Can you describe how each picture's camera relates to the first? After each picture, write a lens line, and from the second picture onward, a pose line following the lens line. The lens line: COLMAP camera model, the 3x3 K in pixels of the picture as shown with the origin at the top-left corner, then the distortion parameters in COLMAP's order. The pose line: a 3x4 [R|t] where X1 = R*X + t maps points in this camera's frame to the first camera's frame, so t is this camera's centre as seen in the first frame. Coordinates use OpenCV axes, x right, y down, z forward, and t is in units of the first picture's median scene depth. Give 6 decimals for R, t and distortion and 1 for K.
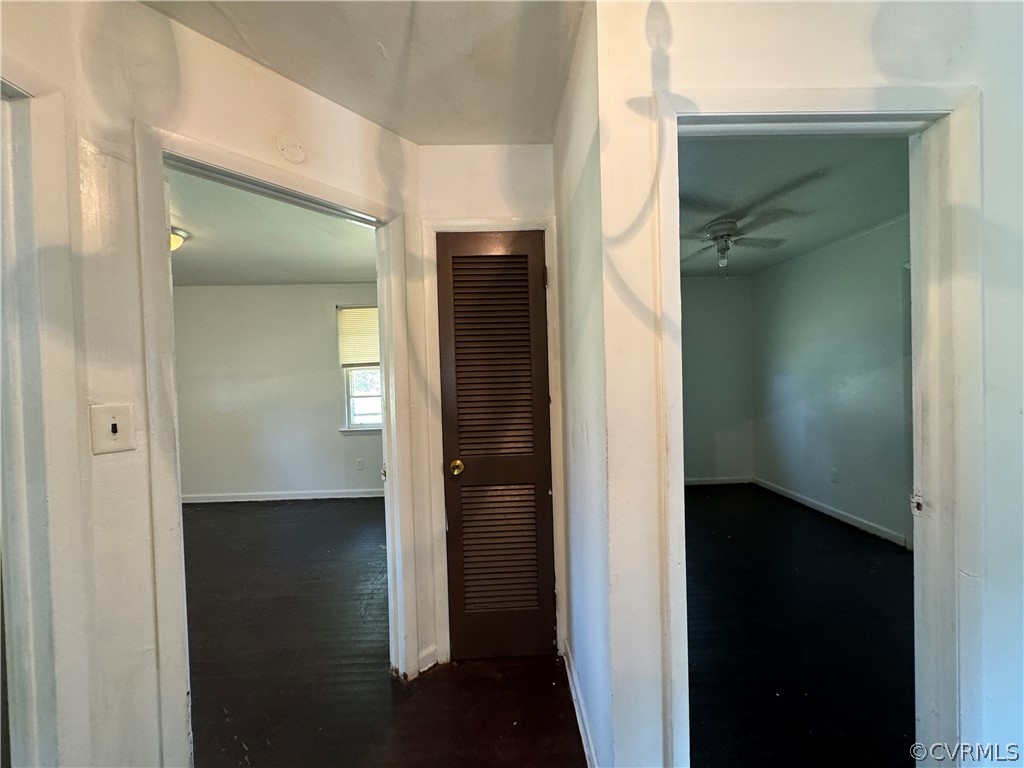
lens RADIAL K [[408.1, 0, 512.0], [0, 408.1, 384.0], [0, 0, 1]] dist [-0.001109, 0.000227]
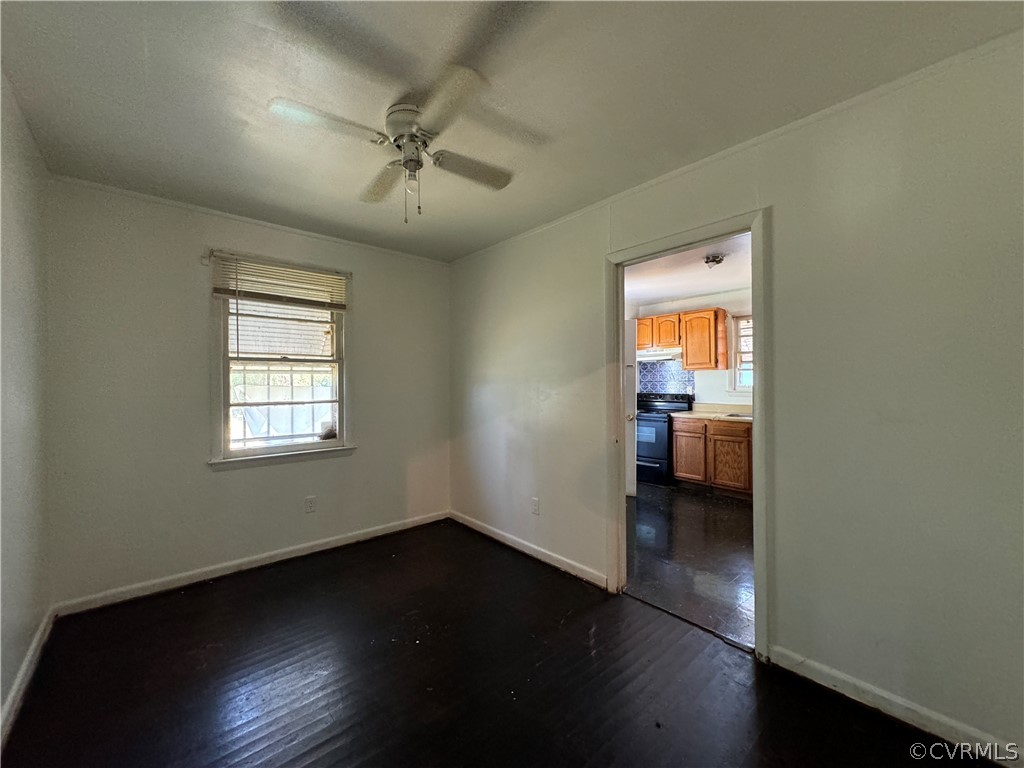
lens RADIAL K [[408.1, 0, 512.0], [0, 408.1, 384.0], [0, 0, 1]] dist [-0.001109, 0.000227]
pose [[0.771578, 0.027035, 0.635560, 0.218673], [-0.008378, 0.999442, -0.032343, 0.003386], [-0.636080, 0.019630, 0.771374, 0.385181]]
